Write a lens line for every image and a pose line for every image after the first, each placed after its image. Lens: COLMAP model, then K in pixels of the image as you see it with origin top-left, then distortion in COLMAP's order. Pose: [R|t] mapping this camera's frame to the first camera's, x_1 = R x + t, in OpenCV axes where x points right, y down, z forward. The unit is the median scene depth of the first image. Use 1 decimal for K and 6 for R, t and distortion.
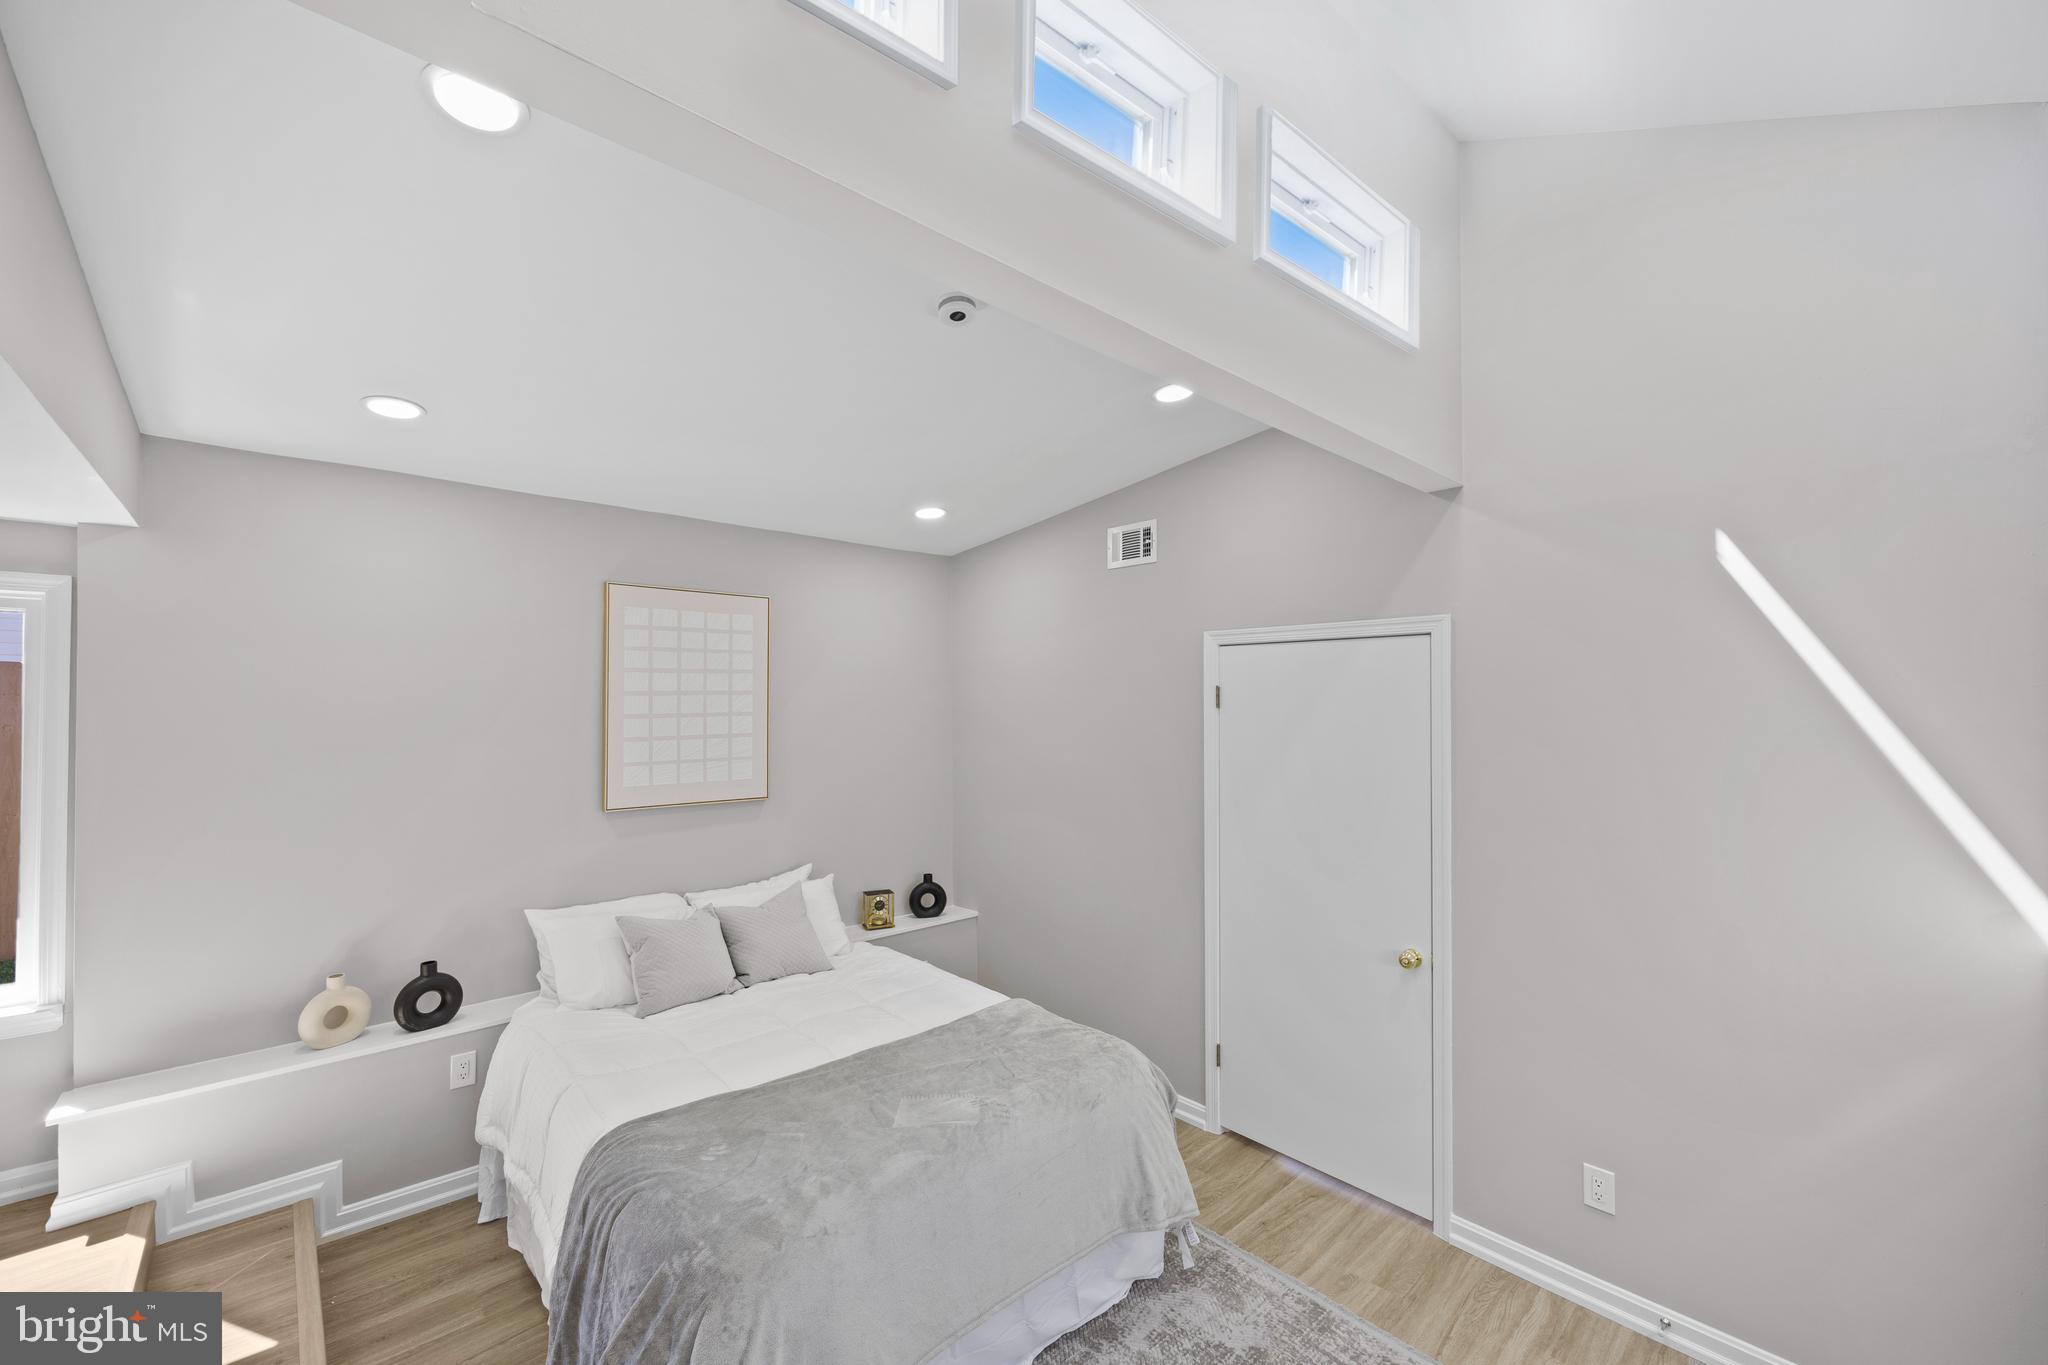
lens RADIAL K [[838.1, 0, 1029.3], [0, 838.1, 691.1], [0, 0, 1]] dist [0.003641, 0.000779]
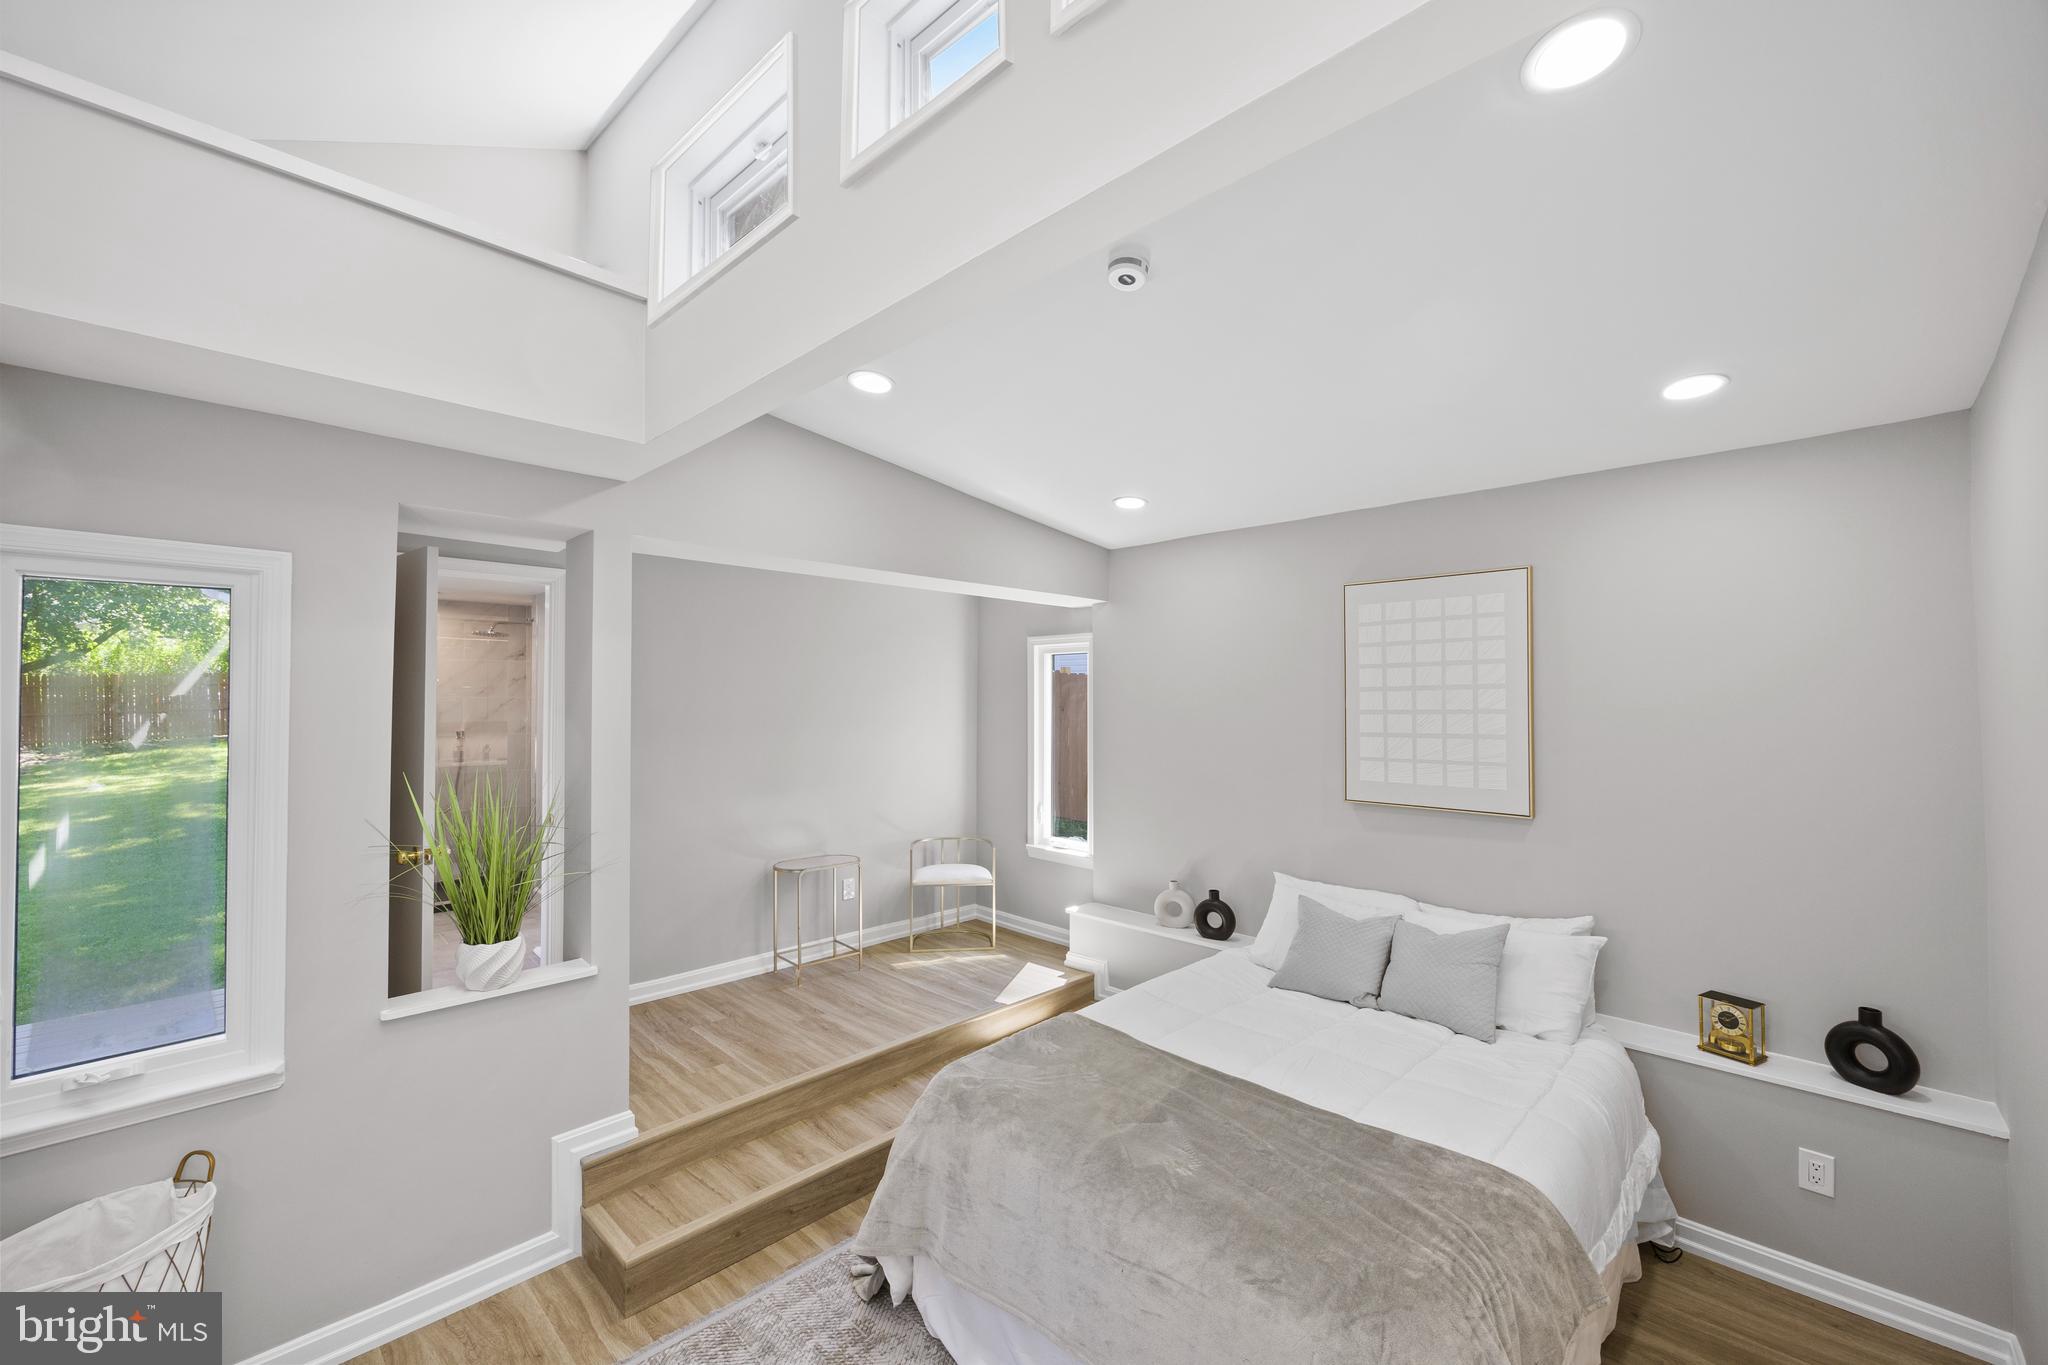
lens RADIAL K [[838.1, 0, 1029.5], [0, 838.1, 688.6], [0, 0, 1]] dist [0.003641, 0.000779]
pose [[0.041267, -0.017468, -0.998995, 0.512191], [0.010591, 0.999799, -0.017044, 0.014422], [0.999092, -0.009877, 0.041444, 0.531430]]
